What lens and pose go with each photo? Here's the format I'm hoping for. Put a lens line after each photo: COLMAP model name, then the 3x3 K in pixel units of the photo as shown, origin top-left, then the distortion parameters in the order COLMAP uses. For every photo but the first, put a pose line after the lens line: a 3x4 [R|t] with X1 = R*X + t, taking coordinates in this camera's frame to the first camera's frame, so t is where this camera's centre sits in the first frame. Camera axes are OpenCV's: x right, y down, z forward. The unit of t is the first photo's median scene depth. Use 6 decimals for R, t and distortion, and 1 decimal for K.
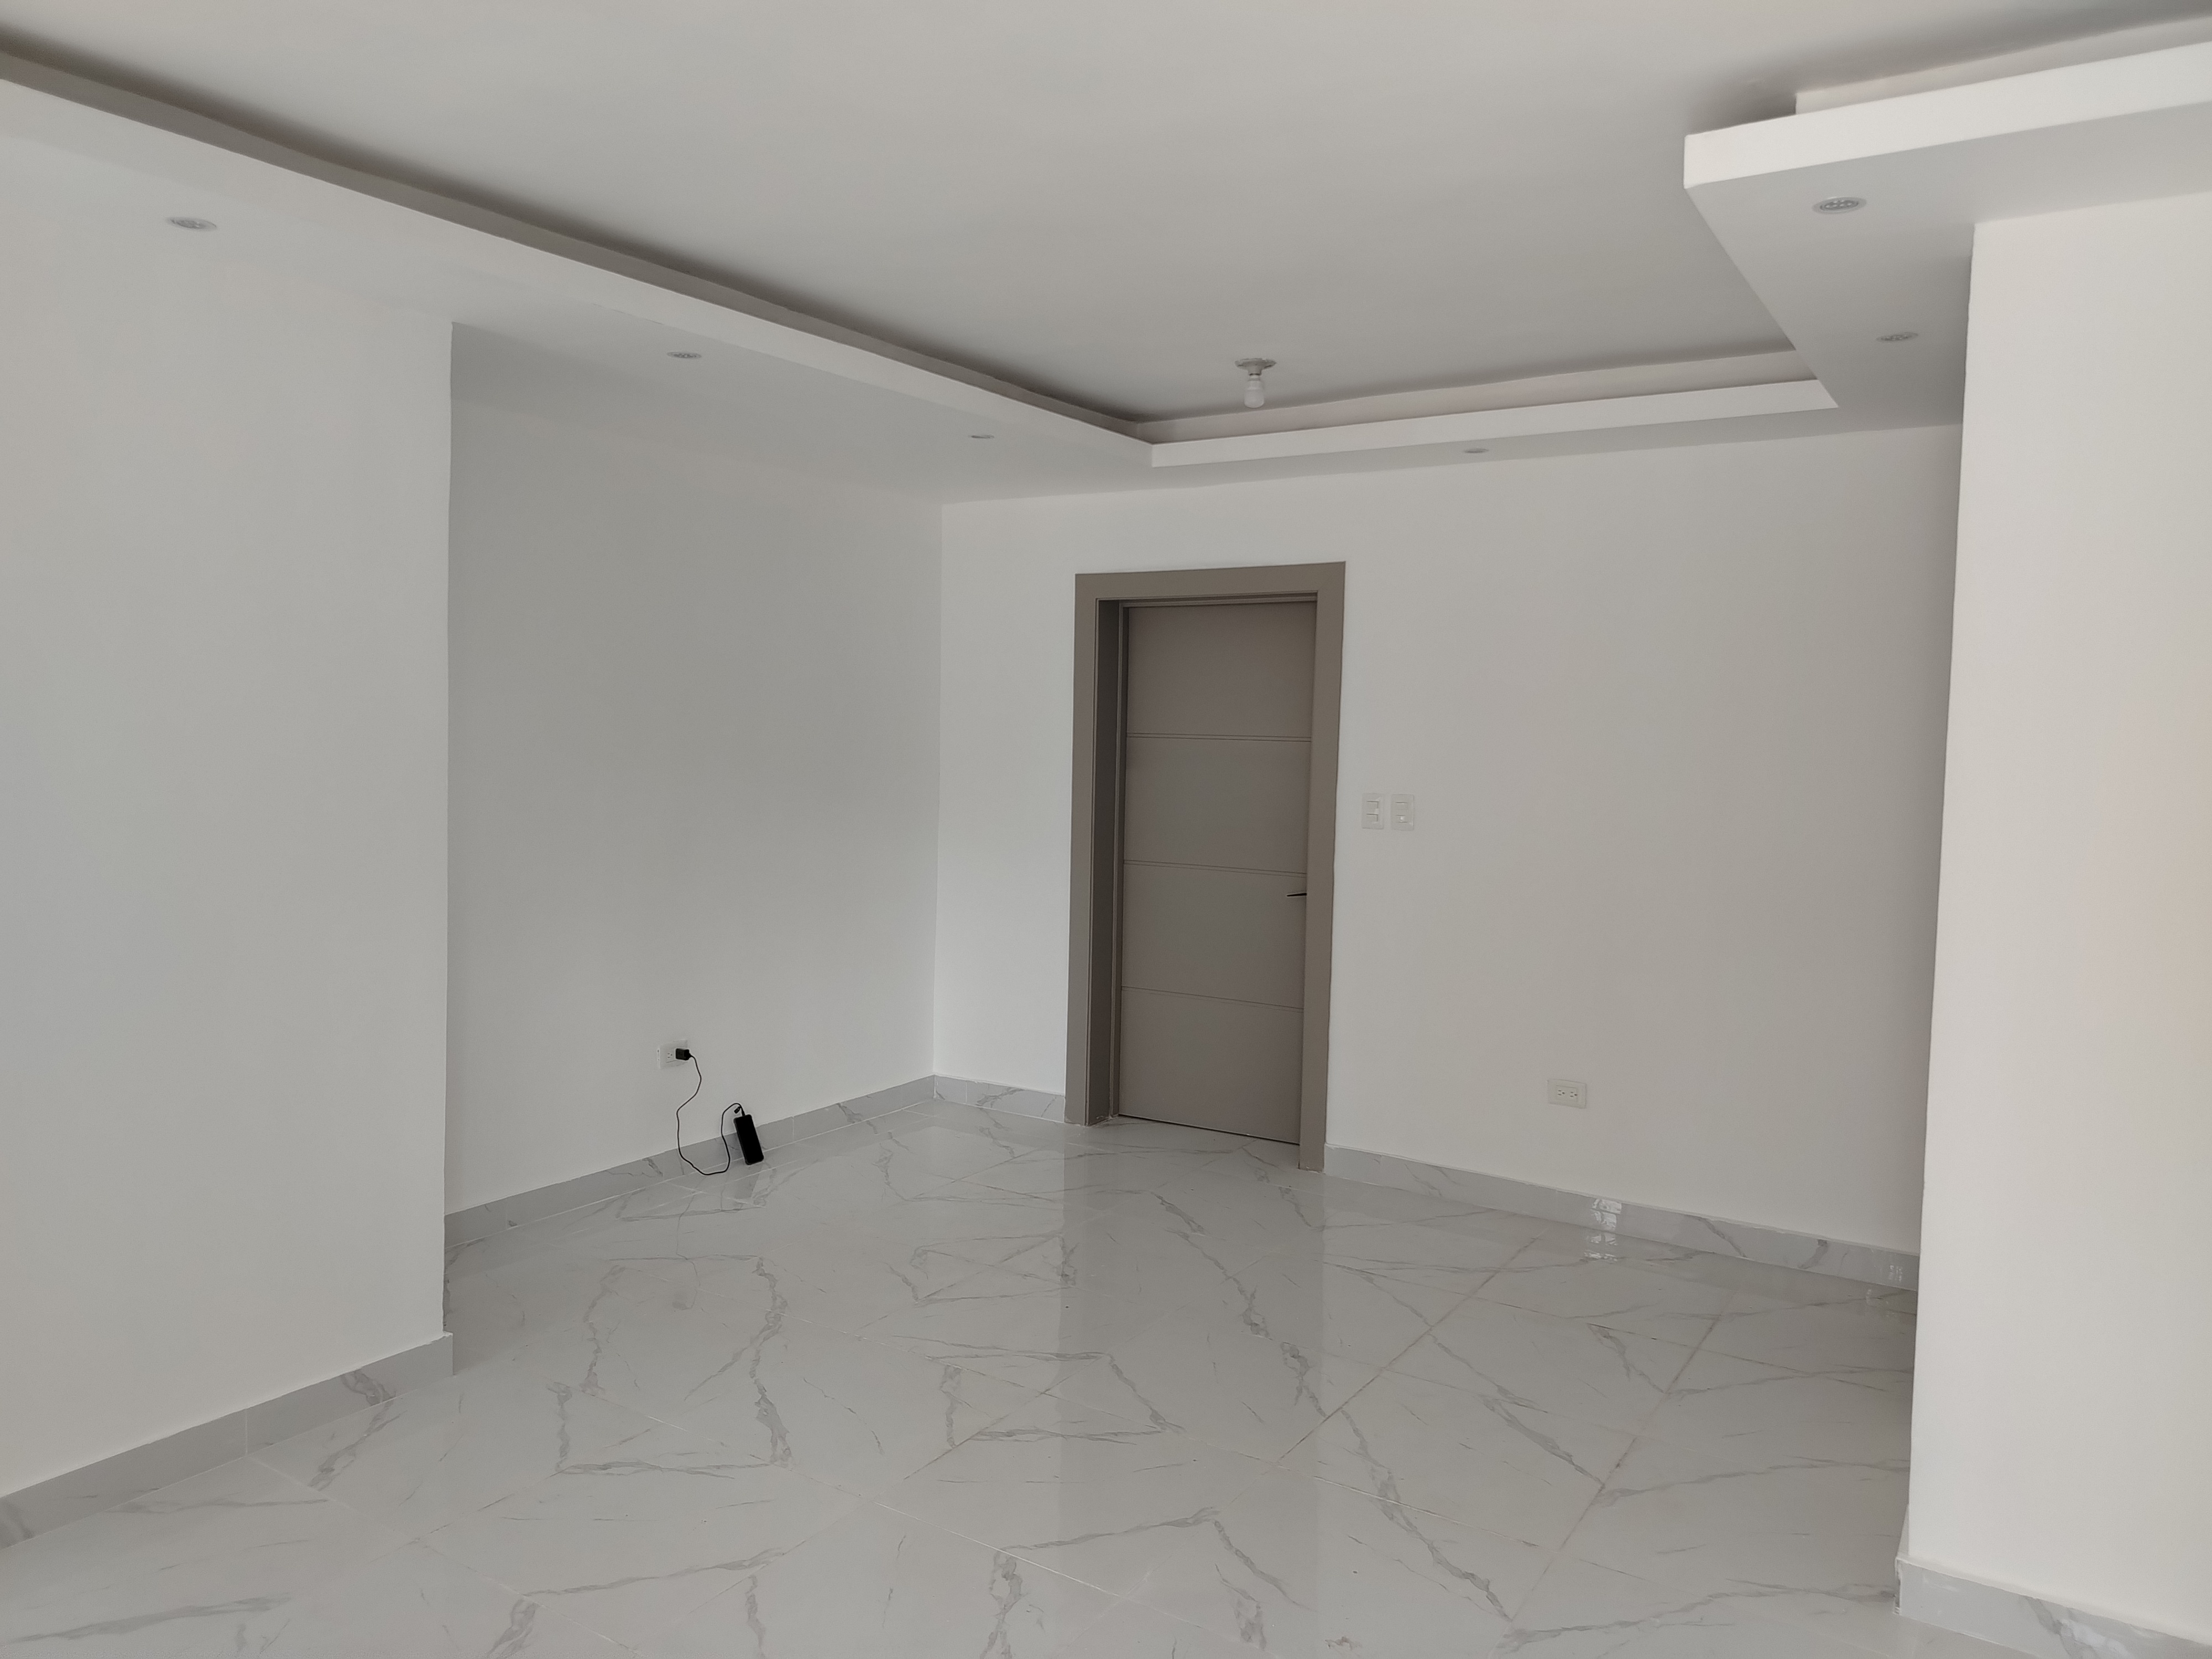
lens RADIAL K [[1571.1, 0, 1097.7], [0, 1571.1, 856.4], [0, 0, 1]] dist [0.189415, -0.190794]
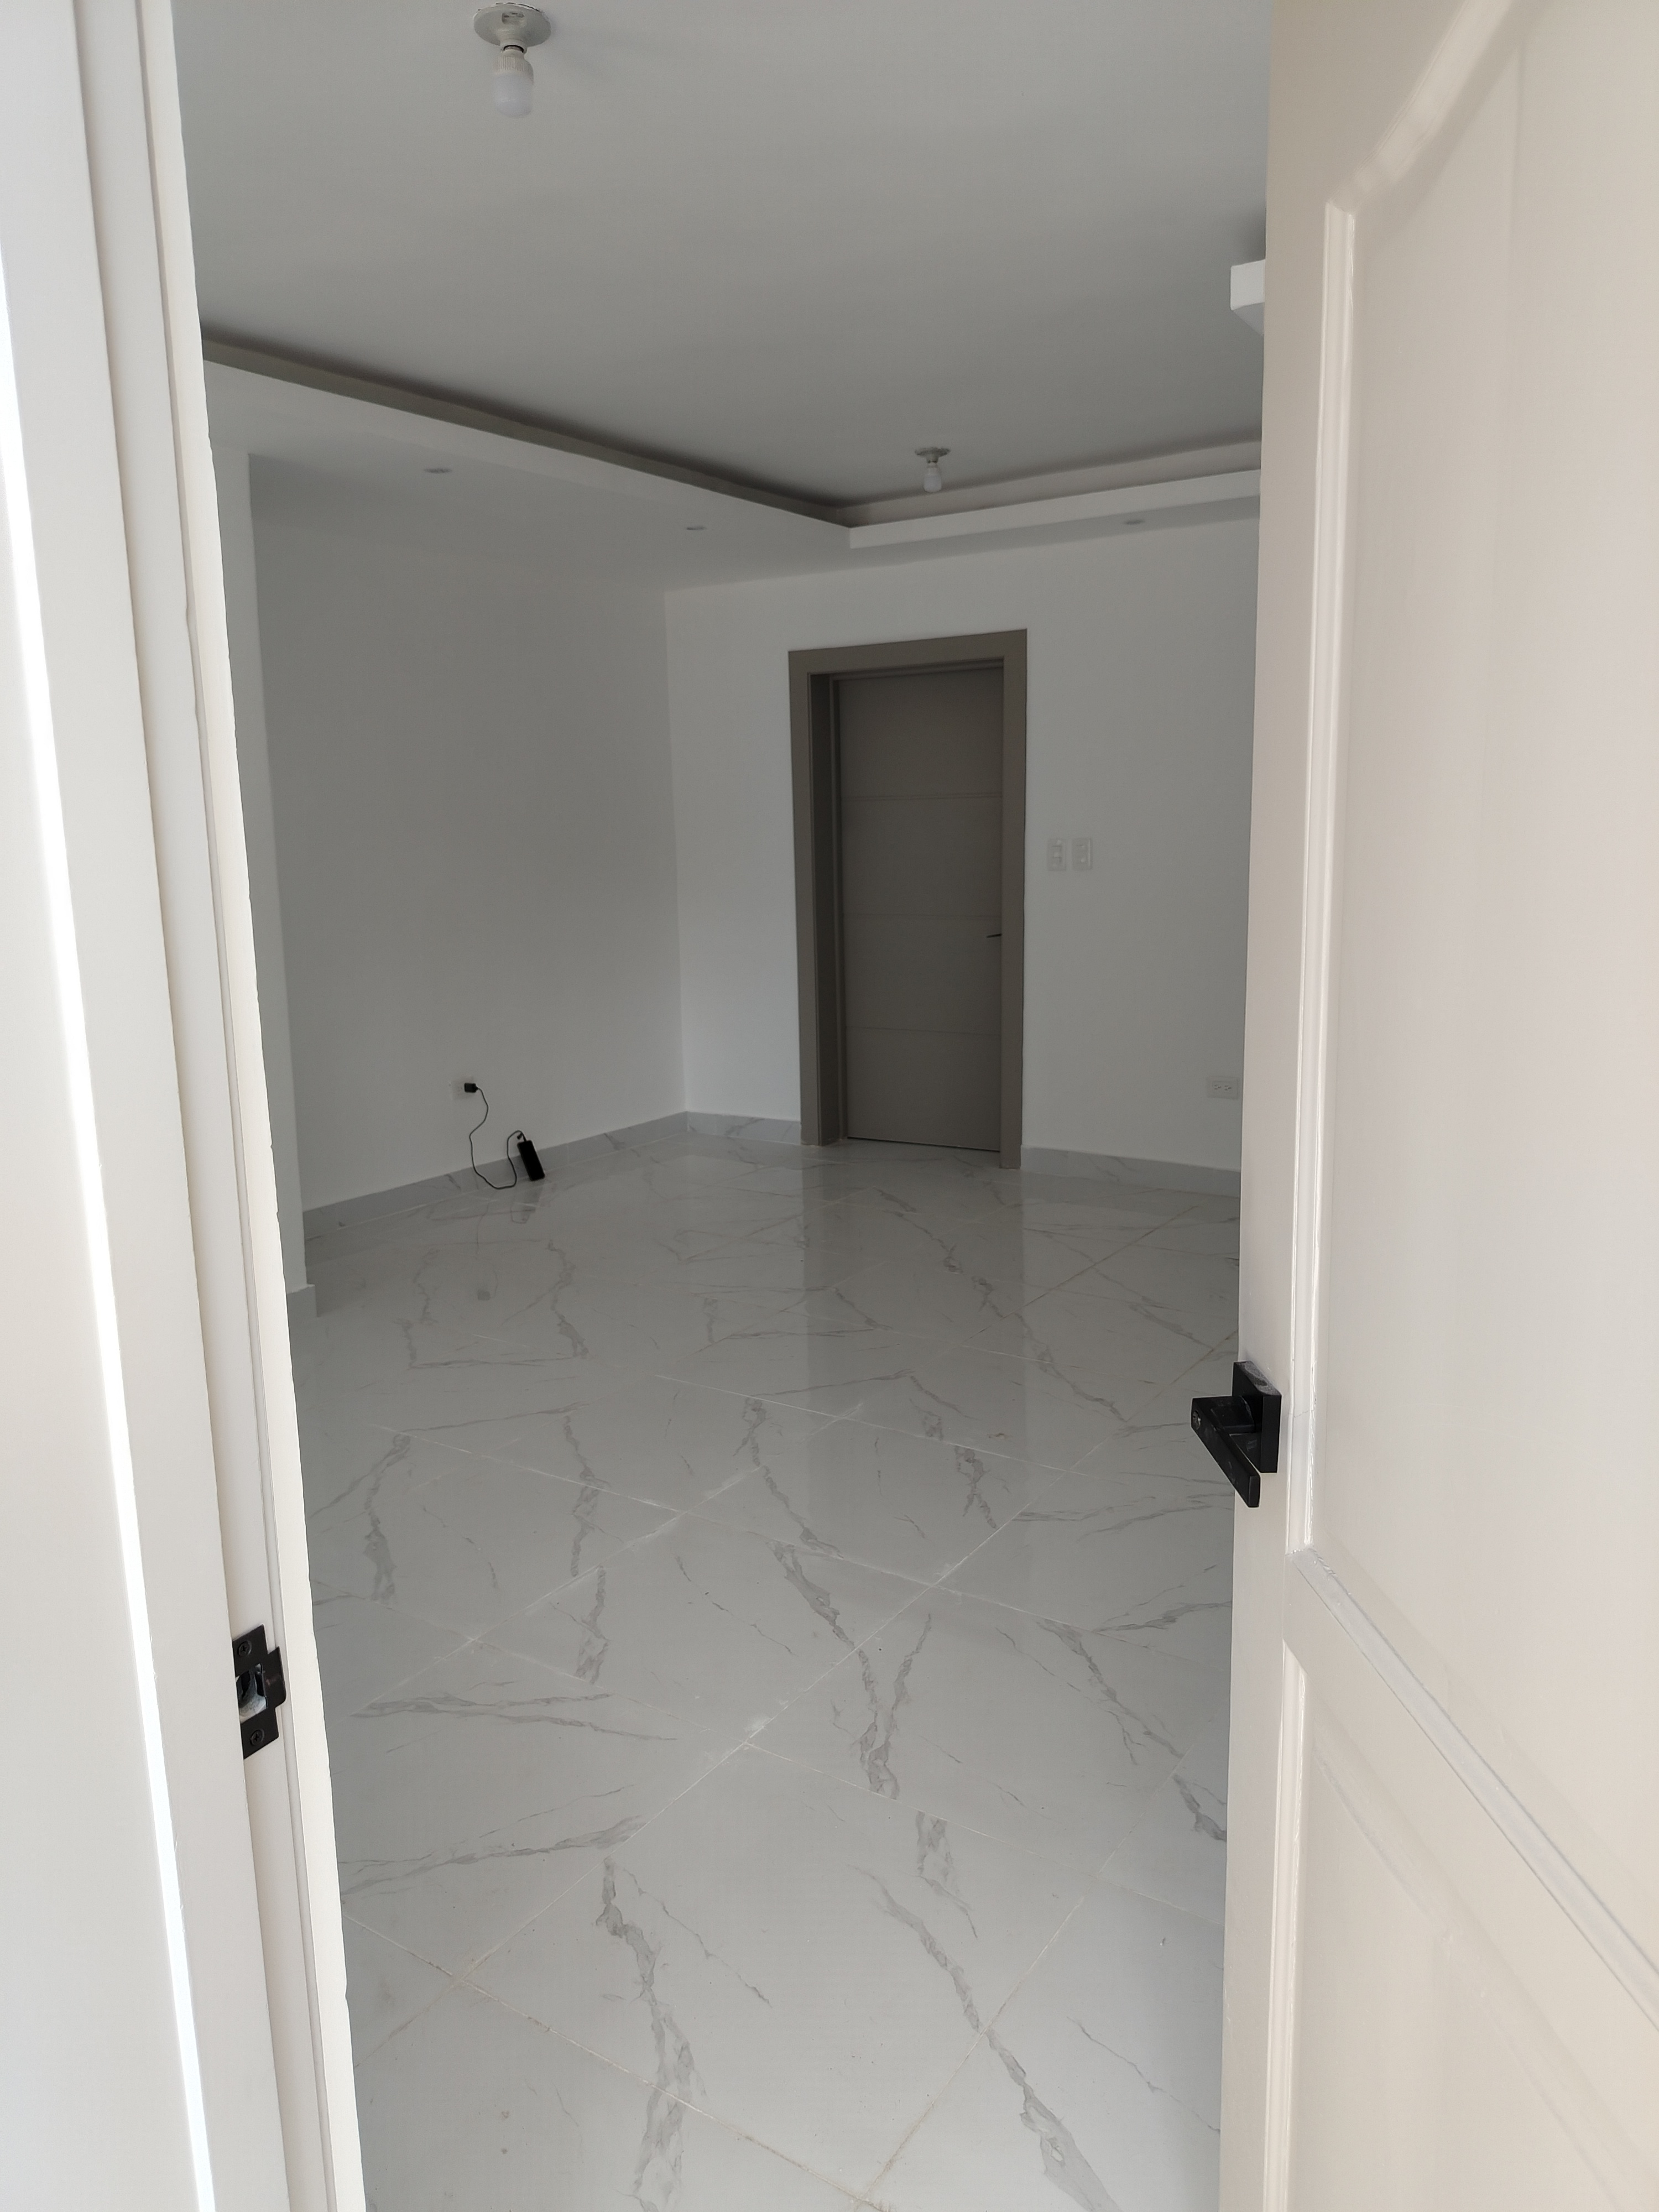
lens RADIAL K [[1571.1, 0, 829.5], [0, 1571.1, 1106.0], [0, 0, 1]] dist [0.189415, -0.190794]
pose [[0.999220, -0.037318, -0.012934, 0.018991], [0.038361, 0.994937, 0.092888, 0.041908], [0.009402, -0.093311, 0.995593, -0.169564]]
